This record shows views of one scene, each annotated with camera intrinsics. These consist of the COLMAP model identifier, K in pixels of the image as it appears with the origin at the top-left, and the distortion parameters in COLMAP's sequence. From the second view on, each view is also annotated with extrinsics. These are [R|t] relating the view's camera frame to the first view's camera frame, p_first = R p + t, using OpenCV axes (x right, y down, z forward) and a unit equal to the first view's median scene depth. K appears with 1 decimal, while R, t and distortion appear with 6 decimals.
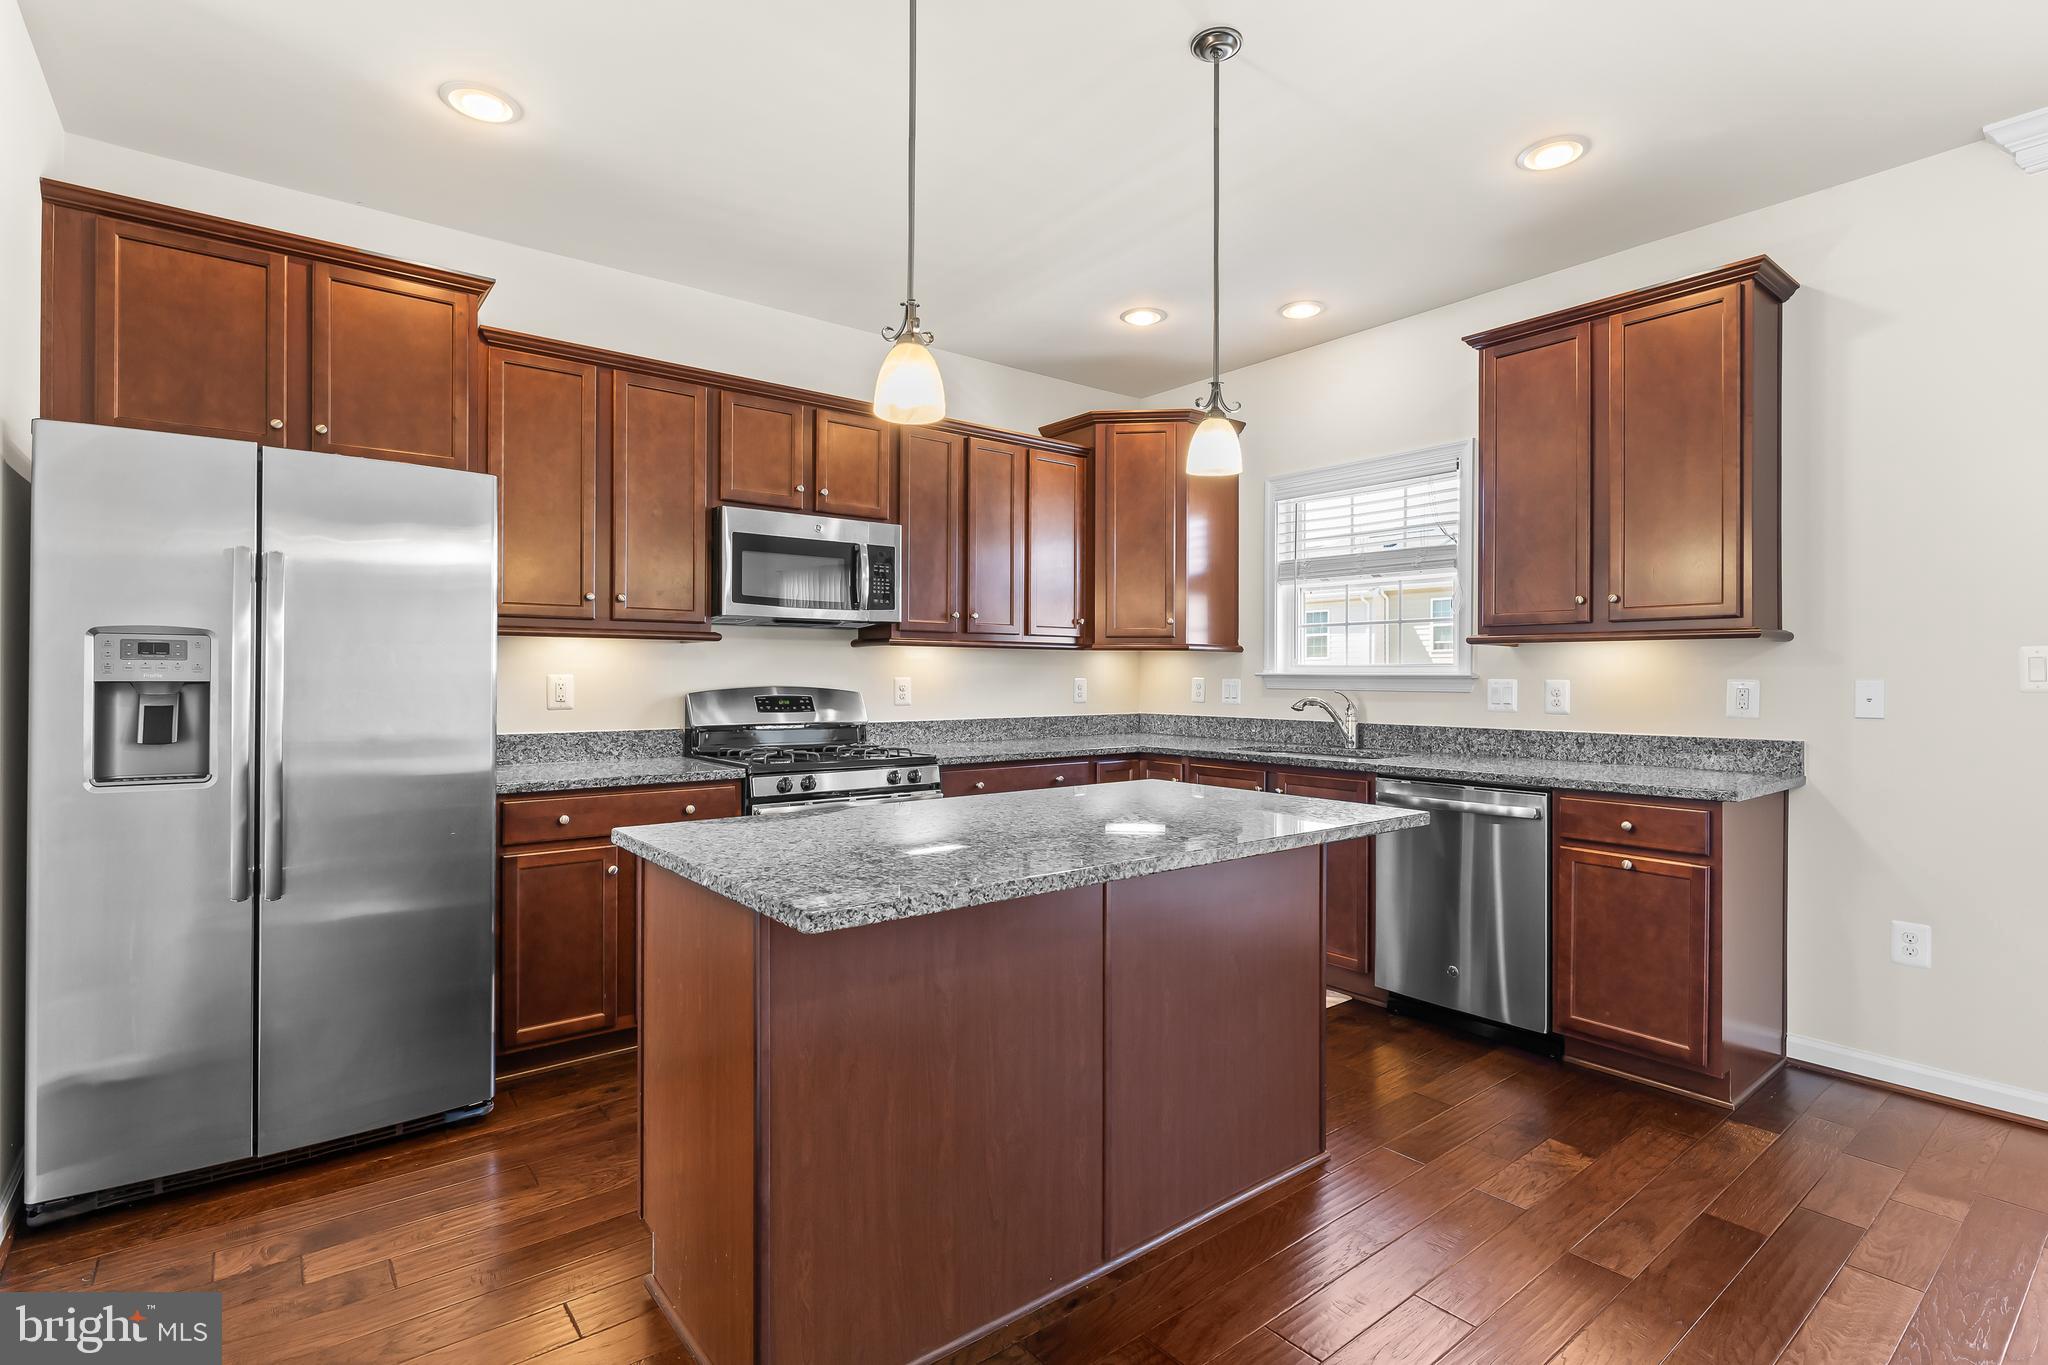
lens RADIAL K [[965.6, 0, 1032.0], [0, 965.6, 683.7], [0, 0, 1]] dist [-0.004068, 0.000404]
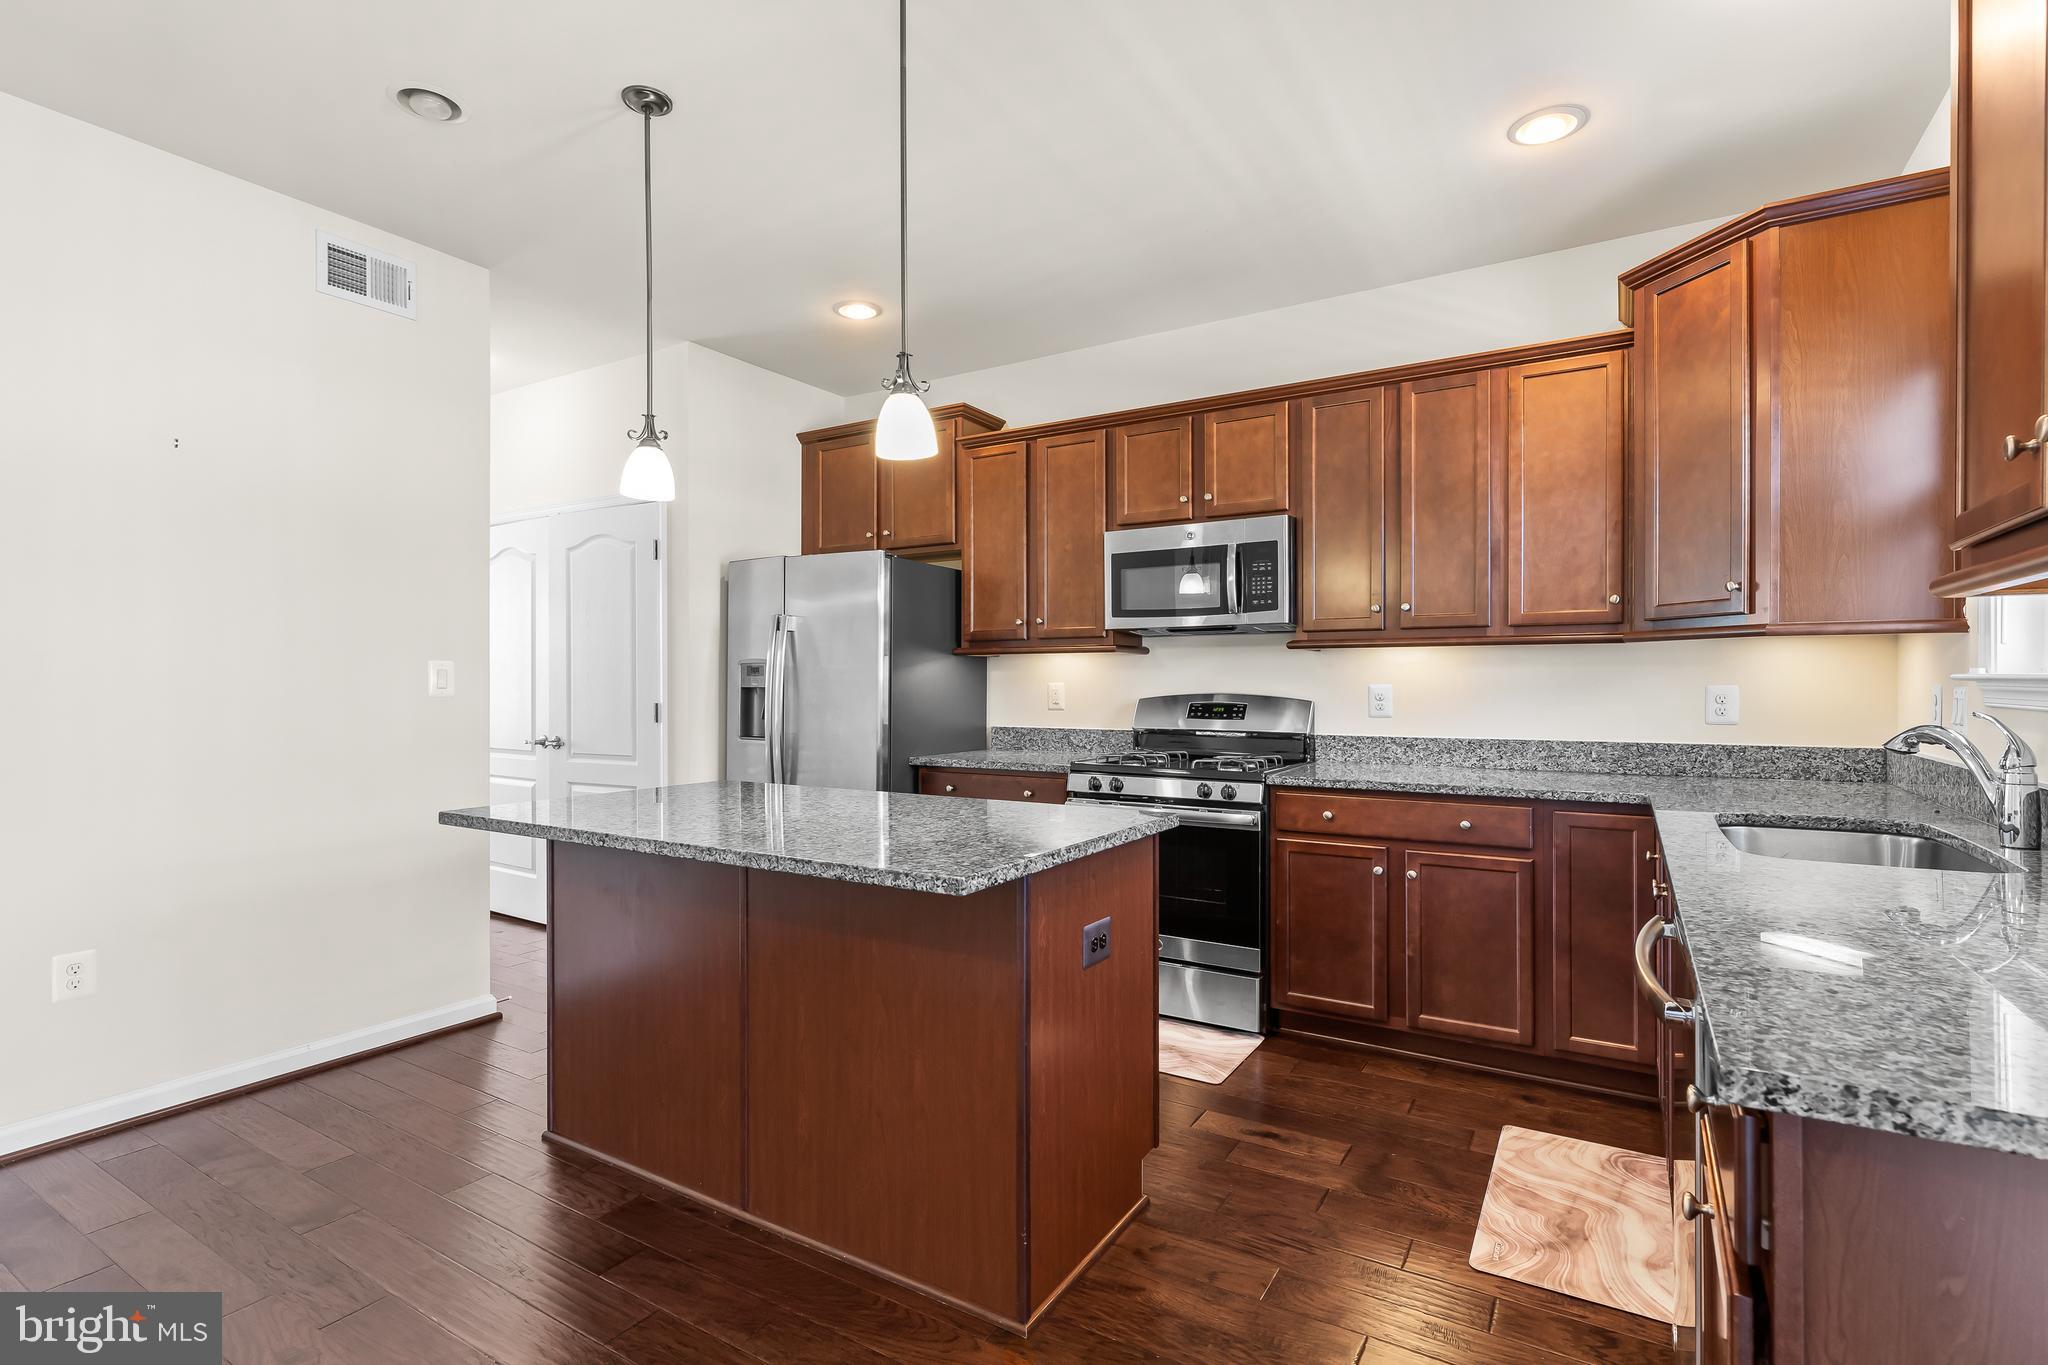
lens RADIAL K [[965.6, 0, 1031.3], [0, 965.6, 684.3], [0, 0, 1]] dist [-0.004068, 0.000404]
pose [[0.345720, -0.002601, -0.938334, 0.637677], [-0.006694, 0.999964, -0.005238, -0.000297], [0.938314, 0.008092, 0.345690, 0.480466]]
